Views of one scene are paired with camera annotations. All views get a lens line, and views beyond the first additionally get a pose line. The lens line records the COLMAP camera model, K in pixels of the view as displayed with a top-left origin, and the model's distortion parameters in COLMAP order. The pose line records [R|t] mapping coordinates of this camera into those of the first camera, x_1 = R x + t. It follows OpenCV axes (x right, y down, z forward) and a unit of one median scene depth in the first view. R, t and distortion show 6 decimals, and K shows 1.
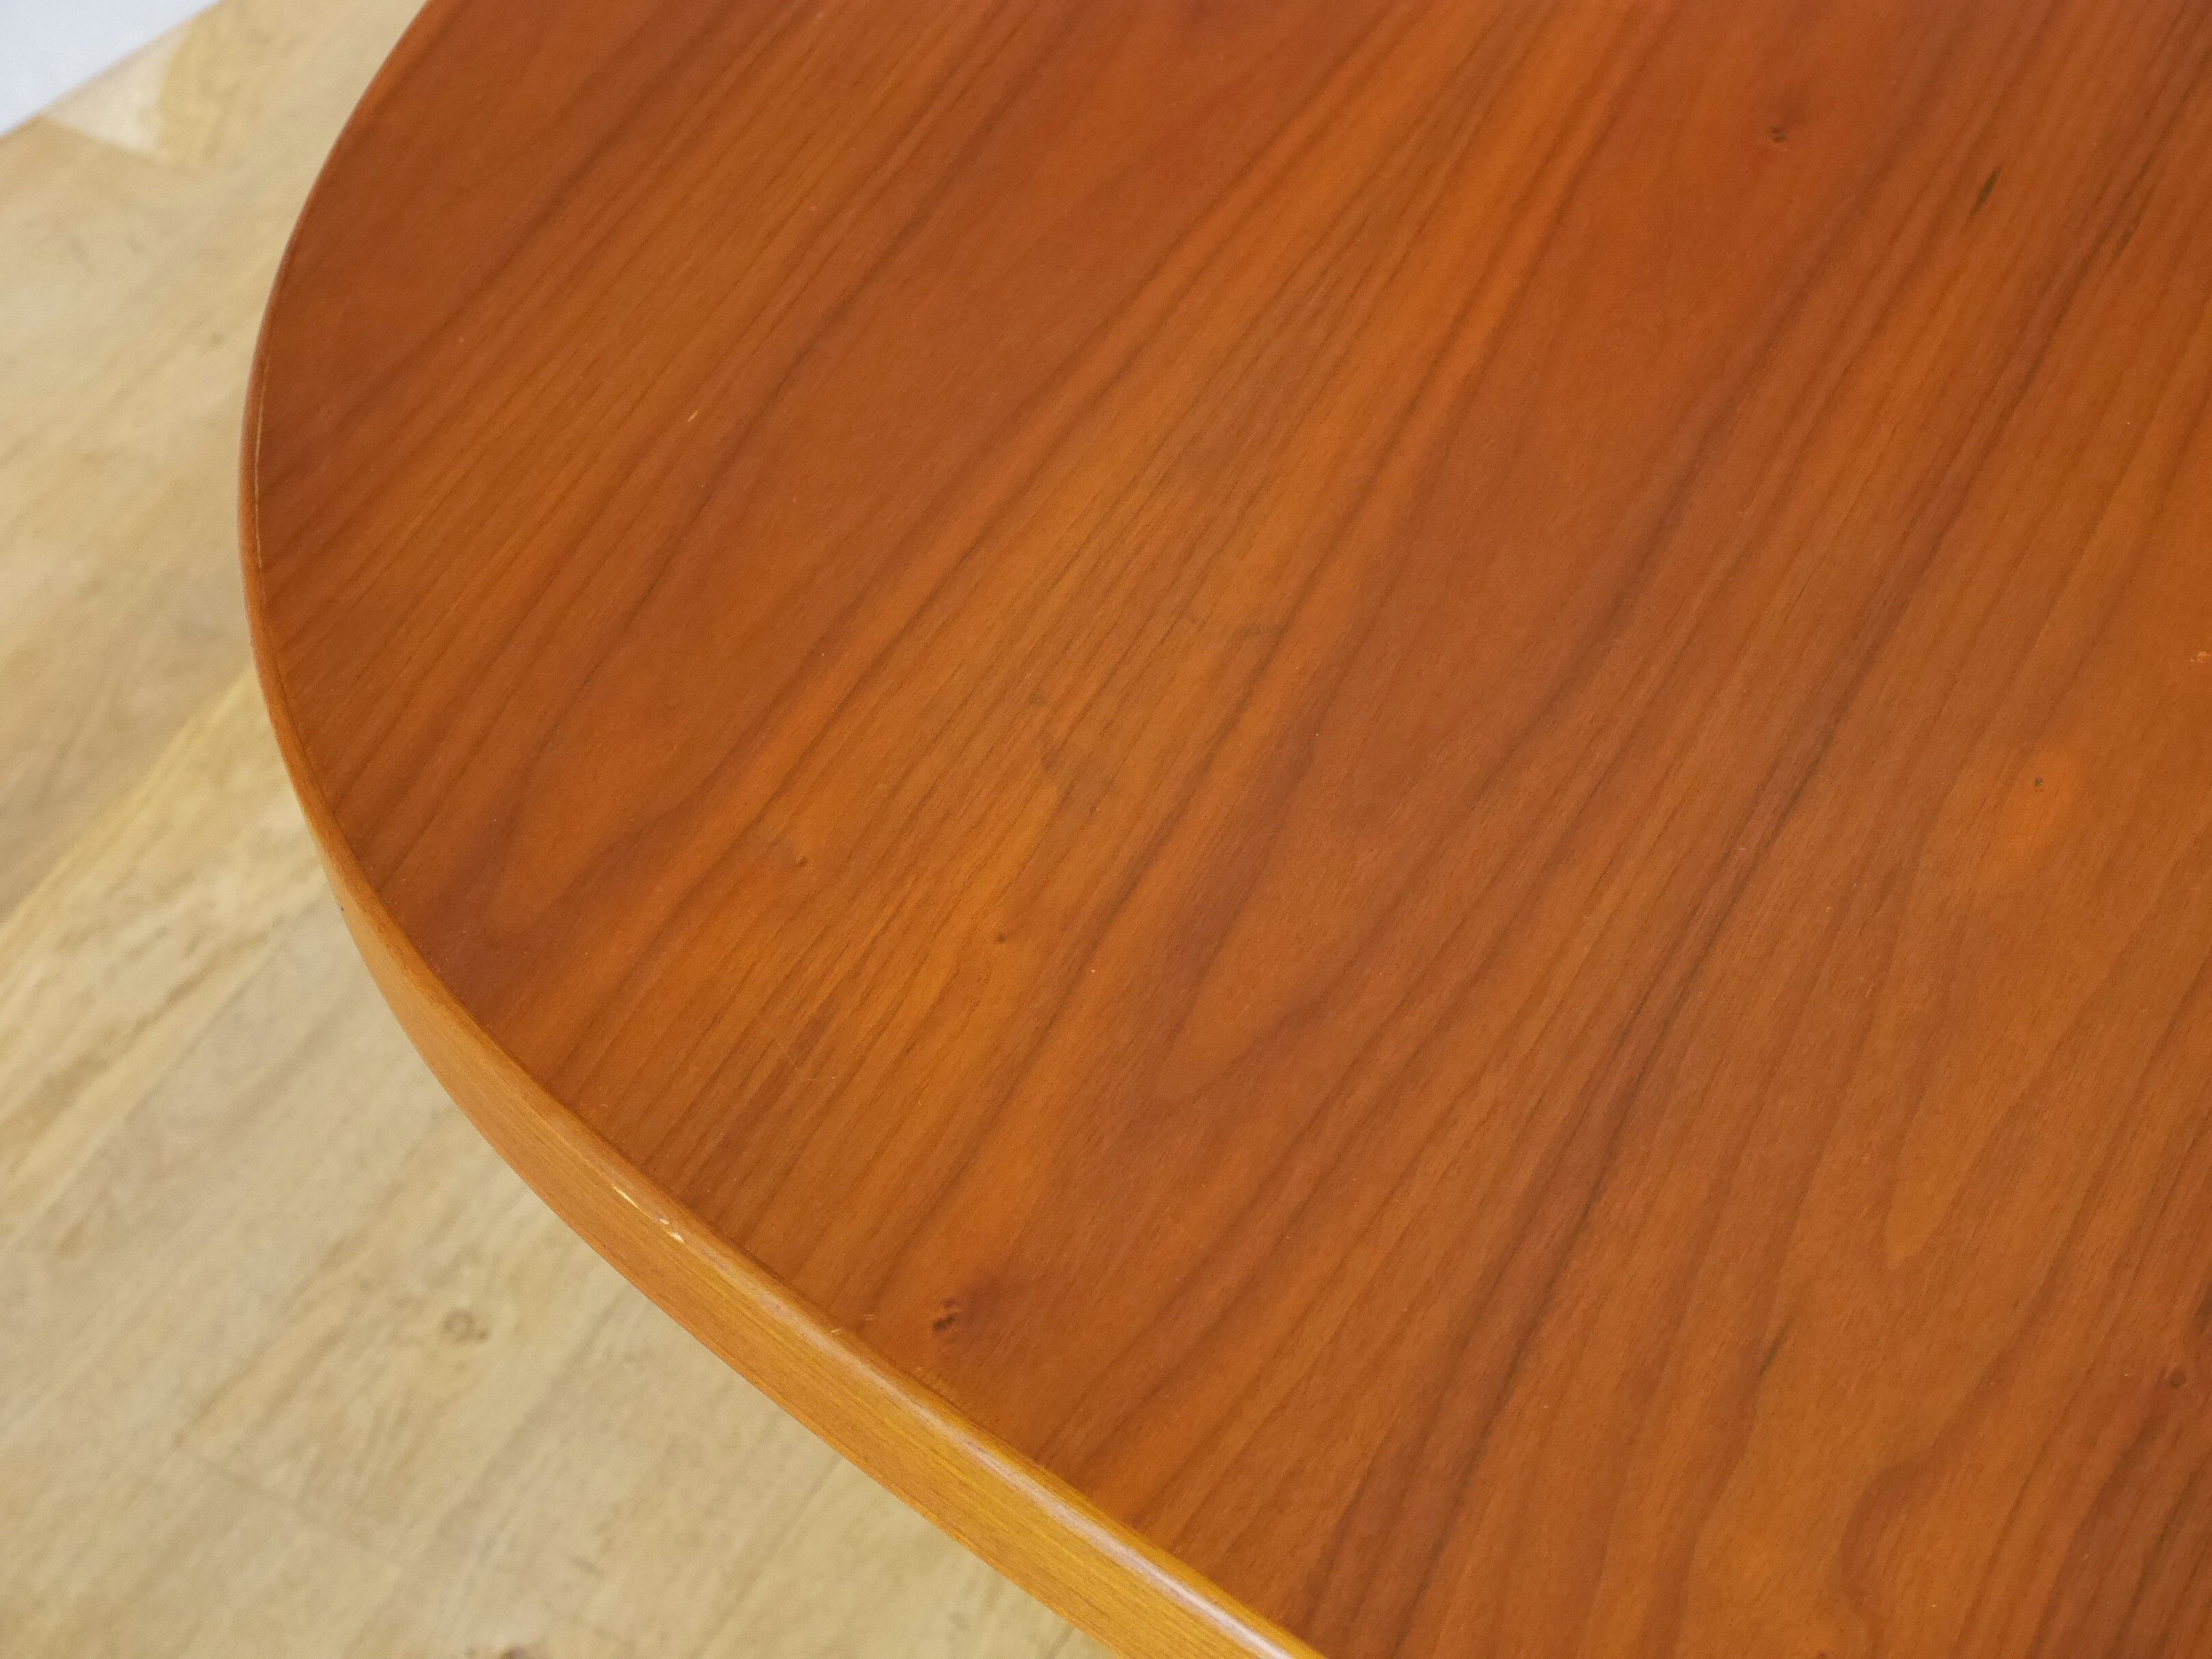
lens RADIAL K [[4012.6, 0, 1110.1], [0, 4012.6, 822.0], [0, 0, 1]] dist [0.003621, 0.000000]
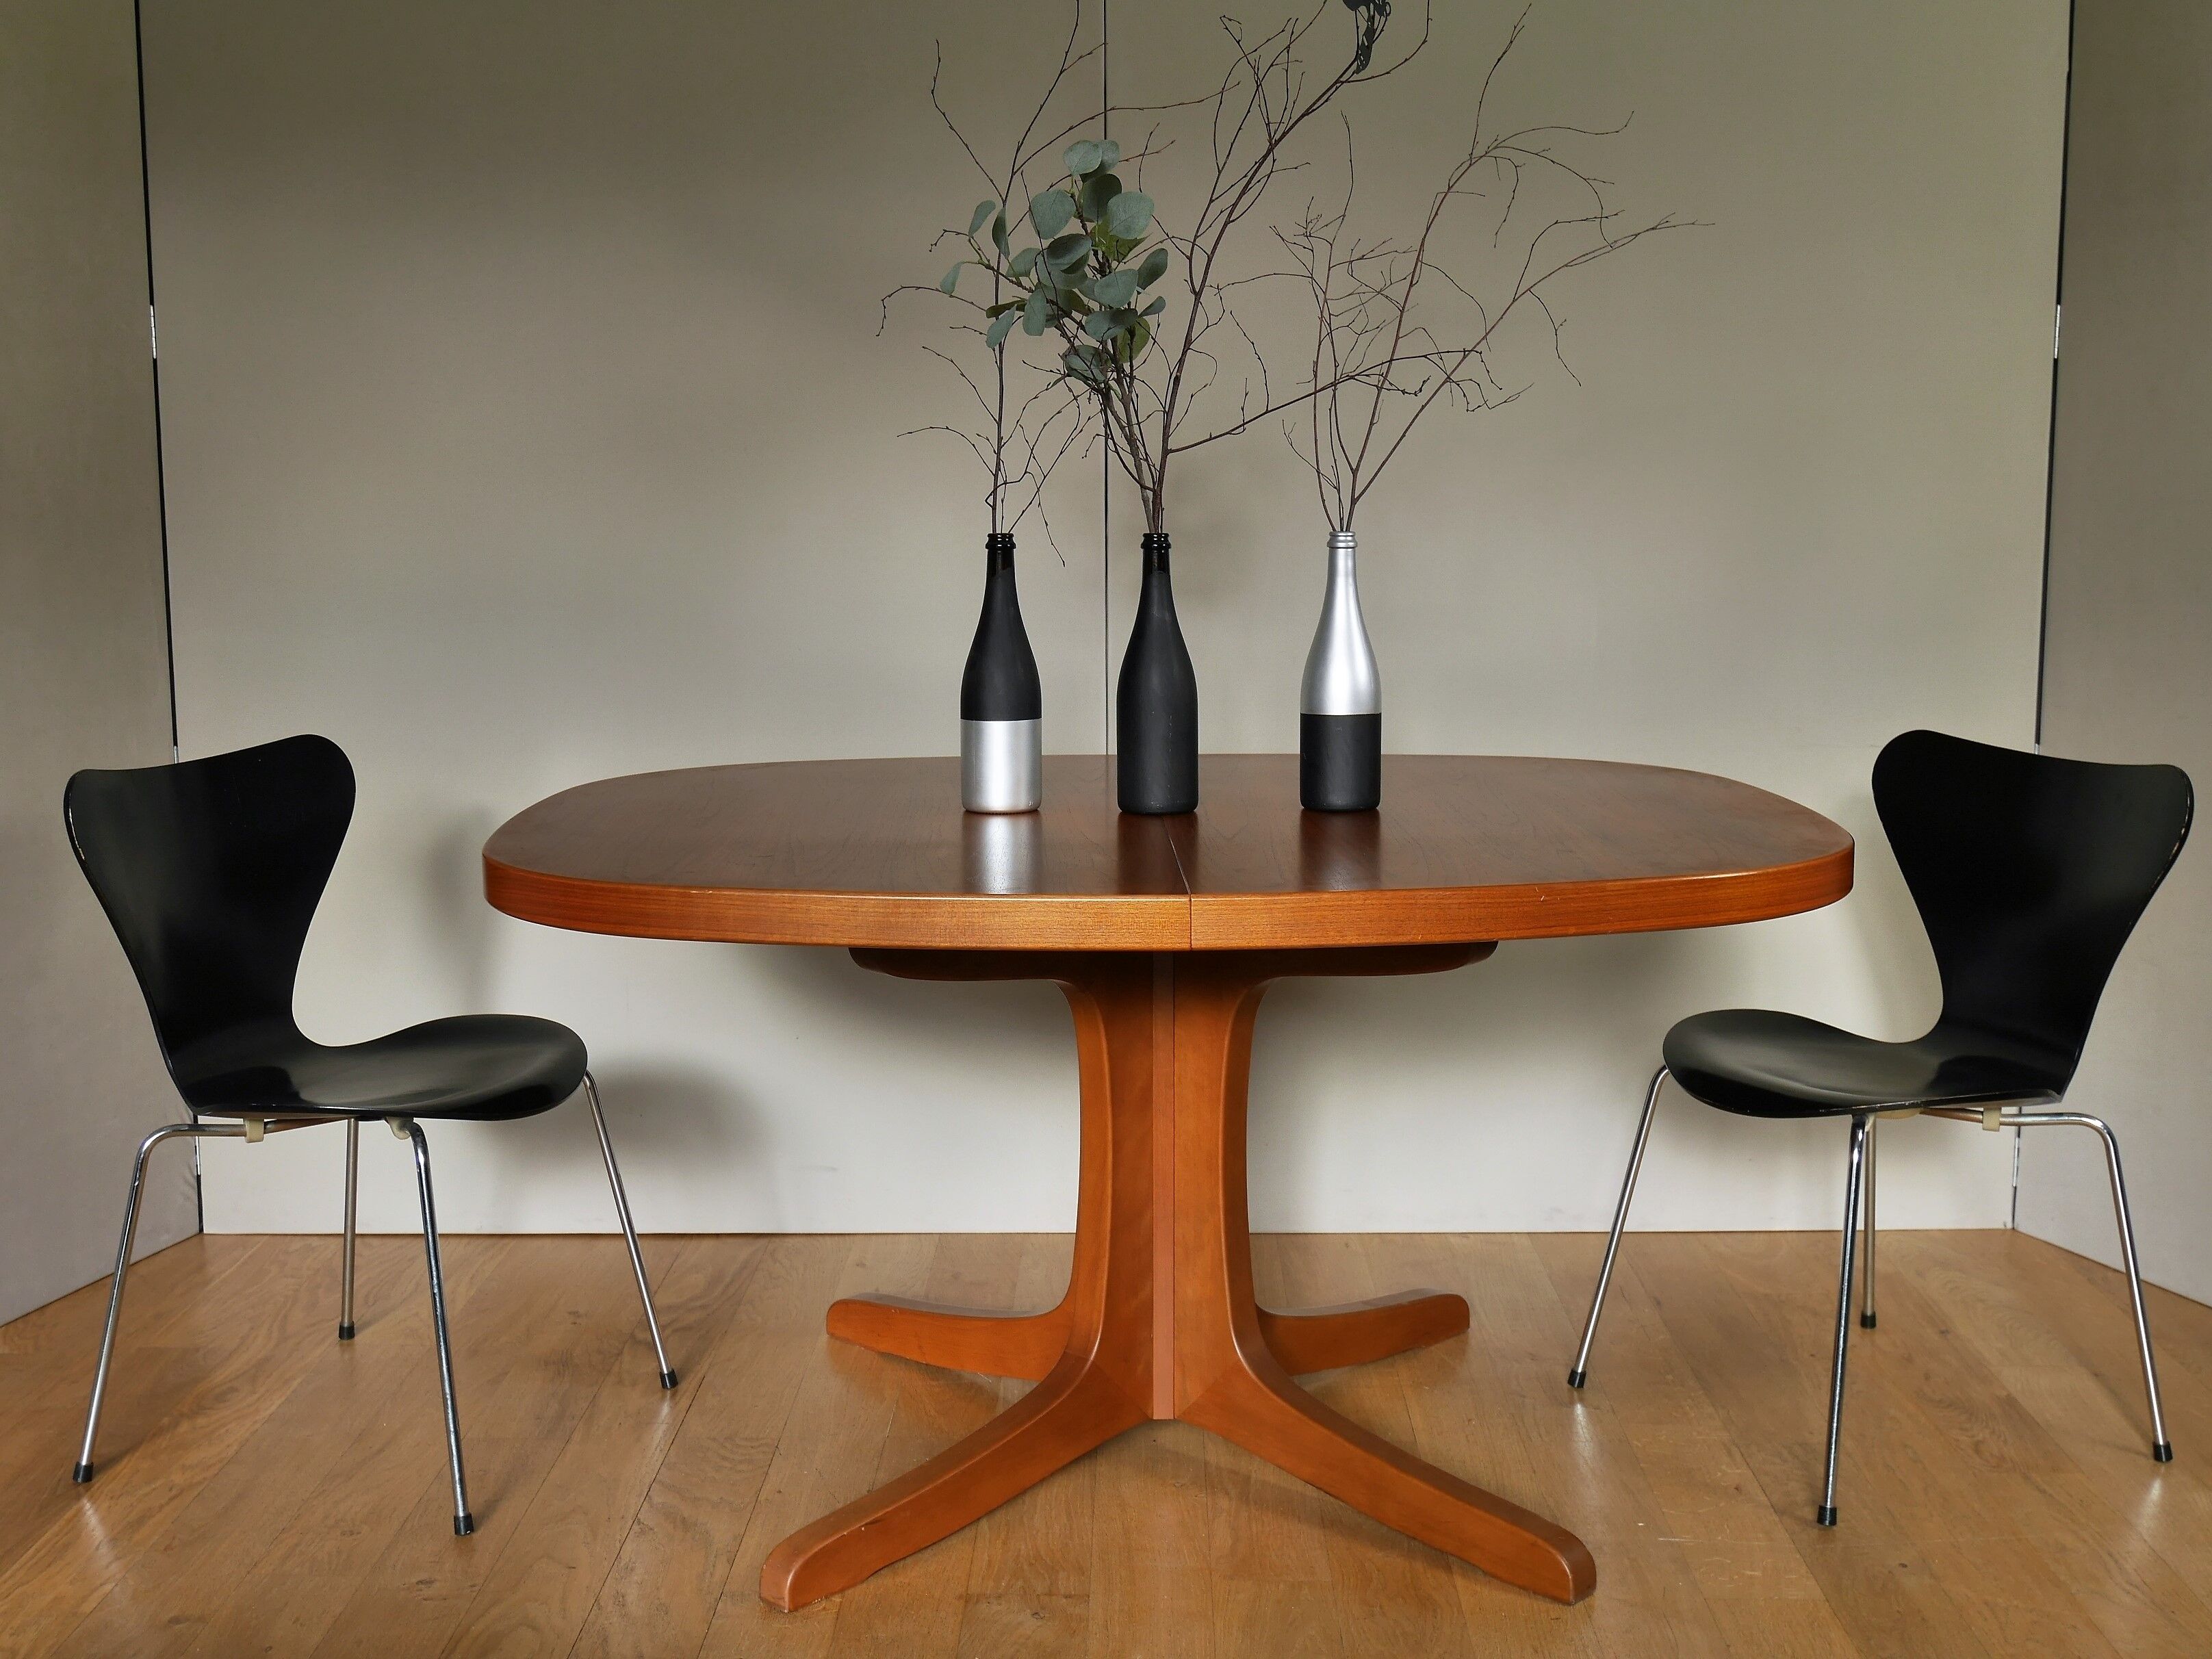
lens RADIAL K [[2523.7, 0, 1114.6], [0, 2523.7, 848.9], [0, 0, 1]] dist [-0.017546, 0.000000]
pose [[0.861579, 0.018850, 0.507273, -0.578680], [0.333419, 0.732510, -0.593516, 0.946547], [-0.382770, 0.680495, 0.624831, -0.497329]]
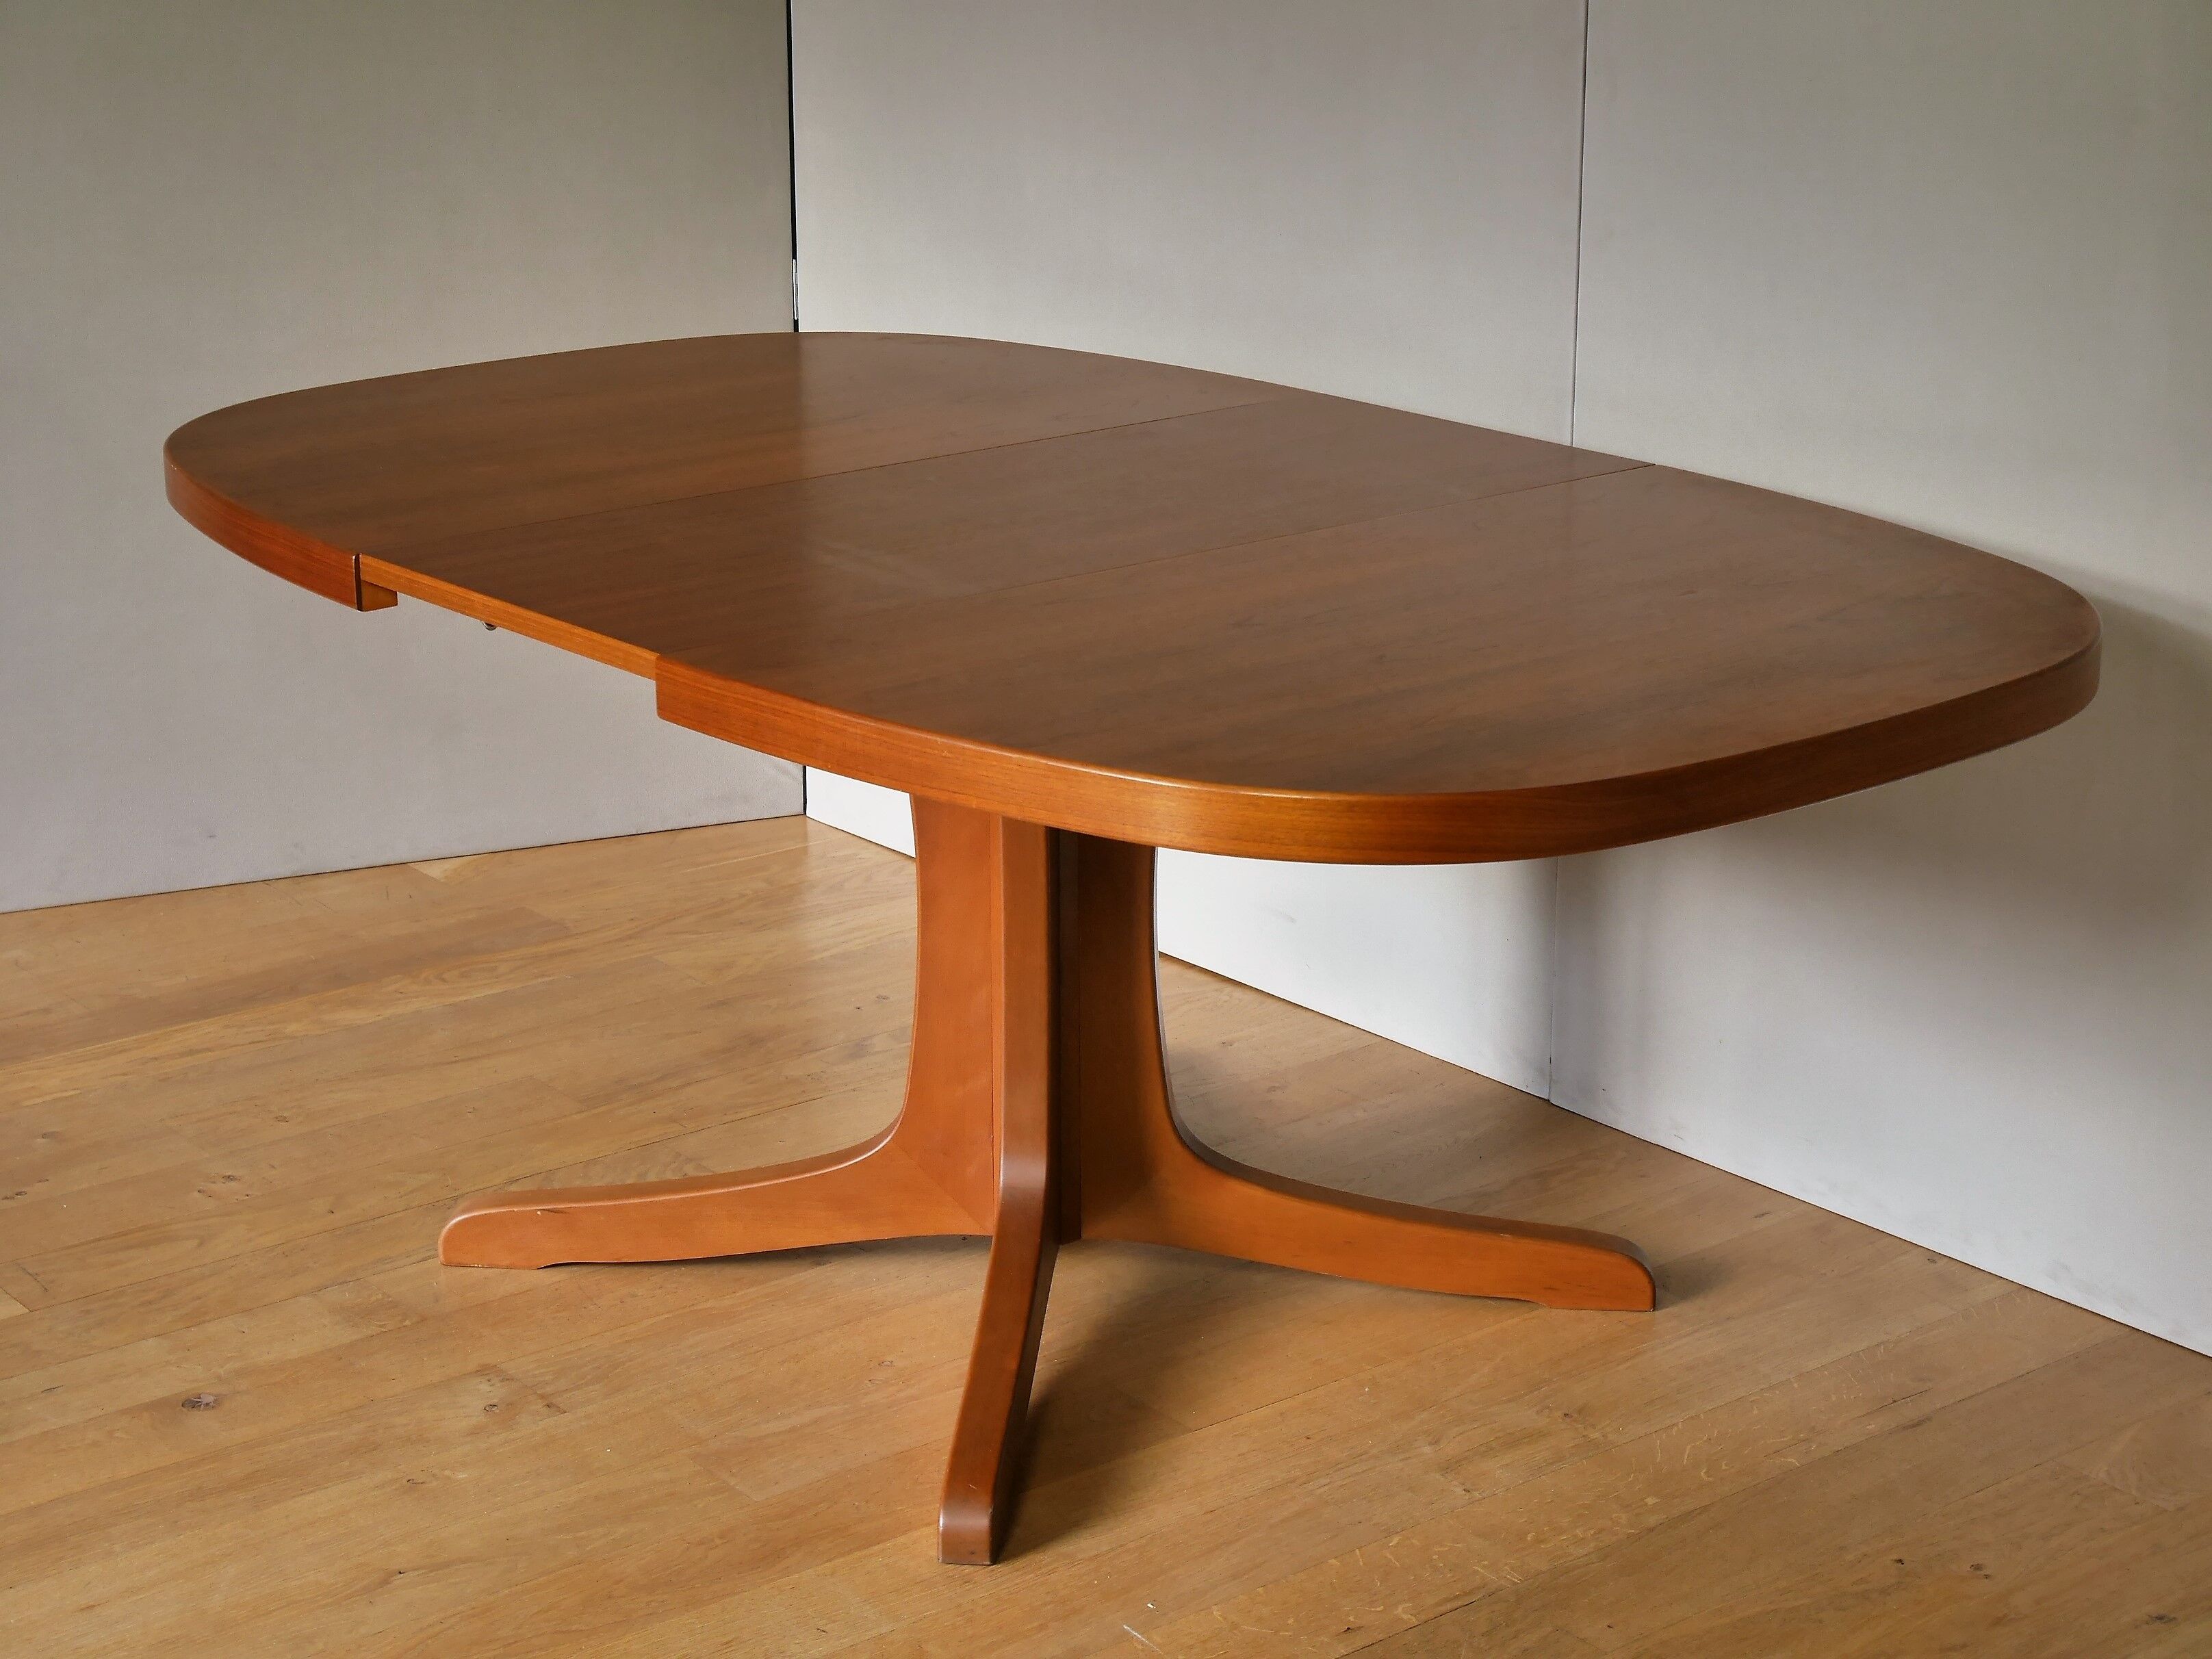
lens RADIAL K [[4012.6, 0, 1102.7], [0, 4012.6, 841.1], [0, 0, 1]] dist [0.003621, 0.000000]
pose [[0.930201, 0.195846, -0.310437, 1.081253], [-0.331082, 0.812821, -0.479278, 1.038994], [0.158465, 0.548604, 0.820927, -1.086235]]
